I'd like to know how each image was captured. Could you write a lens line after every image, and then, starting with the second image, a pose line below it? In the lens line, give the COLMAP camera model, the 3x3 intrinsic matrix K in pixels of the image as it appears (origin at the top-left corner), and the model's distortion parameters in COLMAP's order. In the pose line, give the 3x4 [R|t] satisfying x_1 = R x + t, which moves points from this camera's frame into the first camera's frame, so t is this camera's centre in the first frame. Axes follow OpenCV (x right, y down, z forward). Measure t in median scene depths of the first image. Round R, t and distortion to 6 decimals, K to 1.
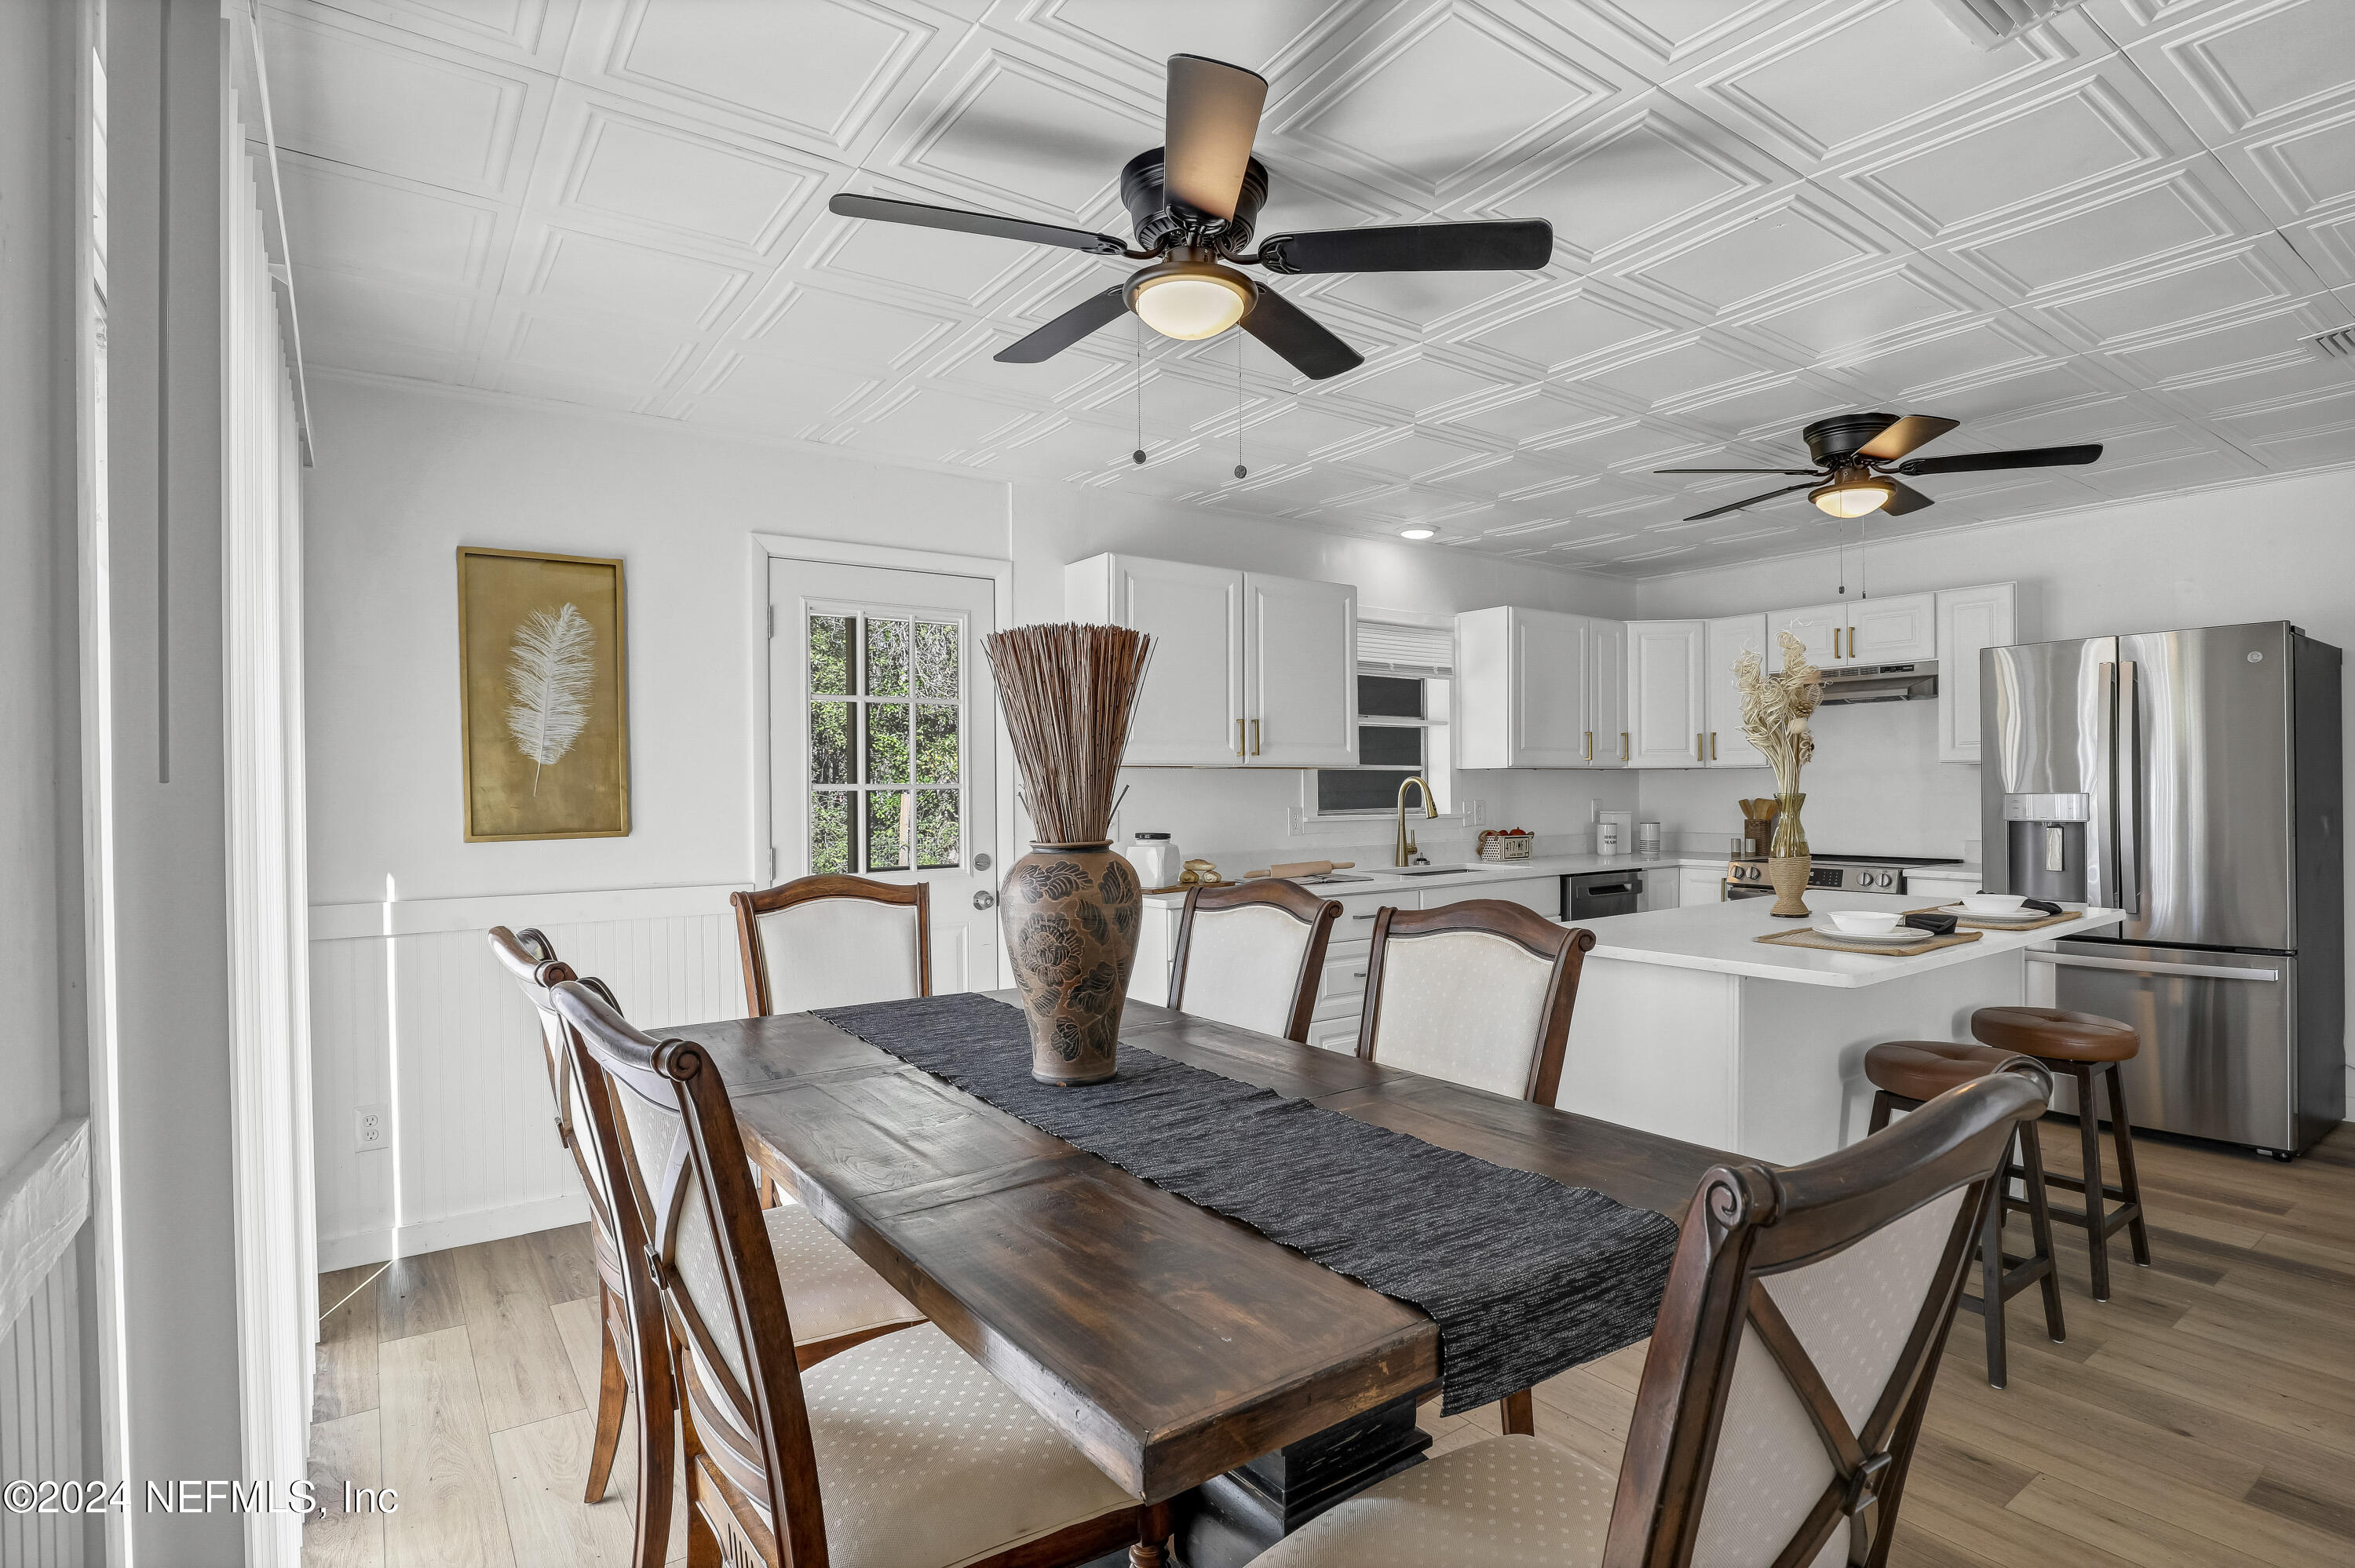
lens RADIAL K [[1230.1, 0, 1197.4], [0, 1230.1, 792.0], [0, 0, 1]] dist [-0.026729, 0.003807]
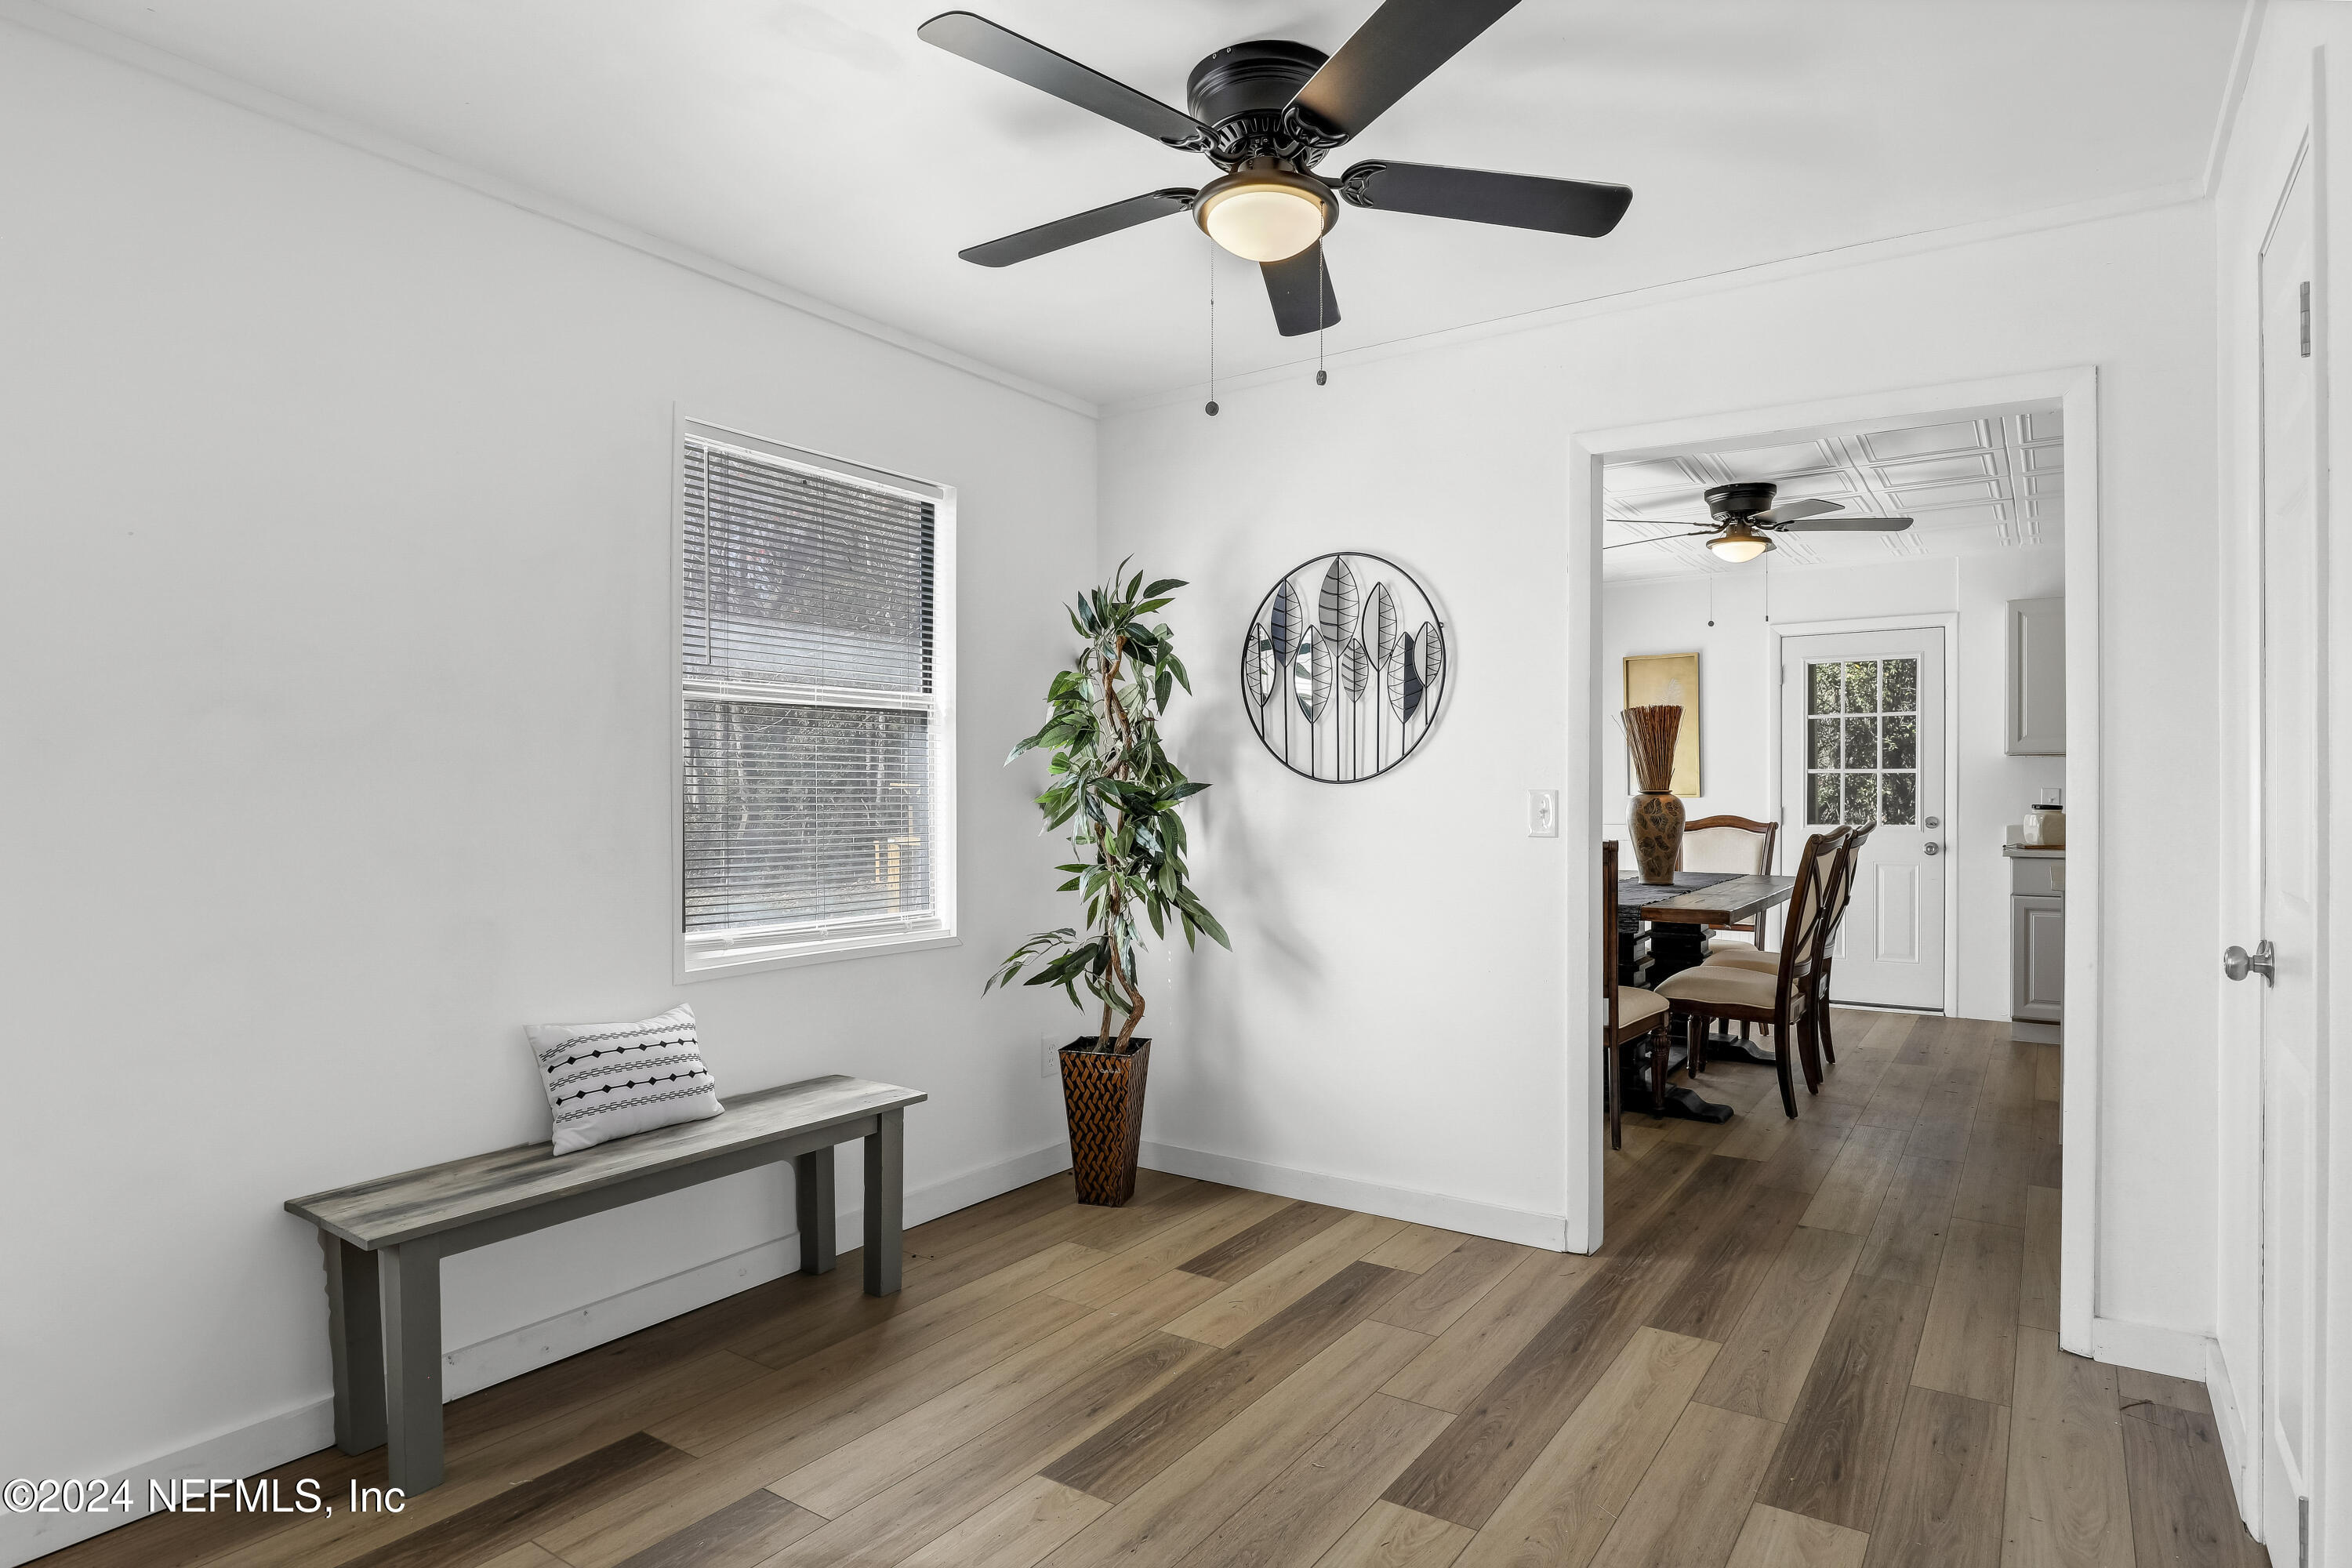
lens RADIAL K [[1314.8, 0, 1229.0], [0, 1314.8, 795.4], [0, 0, 1]] dist [-0.022374, 0.001551]
pose [[0.371256, 0.012786, -0.928442, 0.778084], [-0.005360, 0.999918, 0.011627, 0.009039], [0.928515, 0.000659, 0.371295, -0.282015]]
